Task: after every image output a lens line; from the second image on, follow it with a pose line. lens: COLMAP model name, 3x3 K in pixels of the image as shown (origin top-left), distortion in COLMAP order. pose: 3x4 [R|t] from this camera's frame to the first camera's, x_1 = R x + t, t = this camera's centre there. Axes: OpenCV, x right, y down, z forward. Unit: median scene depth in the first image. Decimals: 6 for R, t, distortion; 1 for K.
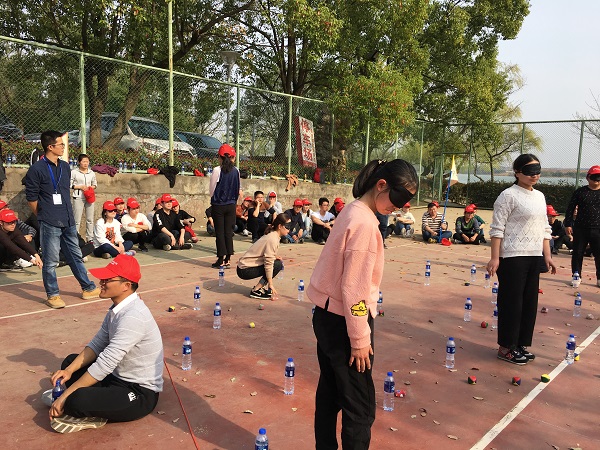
lens RADIAL K [[511.4, 0, 300.8], [0, 511.4, 225.5], [0, 0, 1]] dist [0.049675, -0.000139]
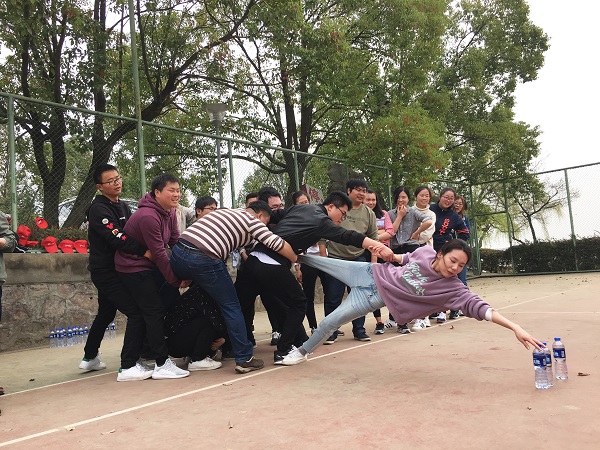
lens RADIAL K [[511.4, 0, 298.4], [0, 511.4, 222.0], [0, 0, 1]] dist [0.049675, -0.000139]
pose [[0.993270, -0.115327, -0.010669, -0.016161], [0.110619, 0.971927, -0.207659, 0.023121], [0.034318, 0.205082, 0.978143, 0.187716]]
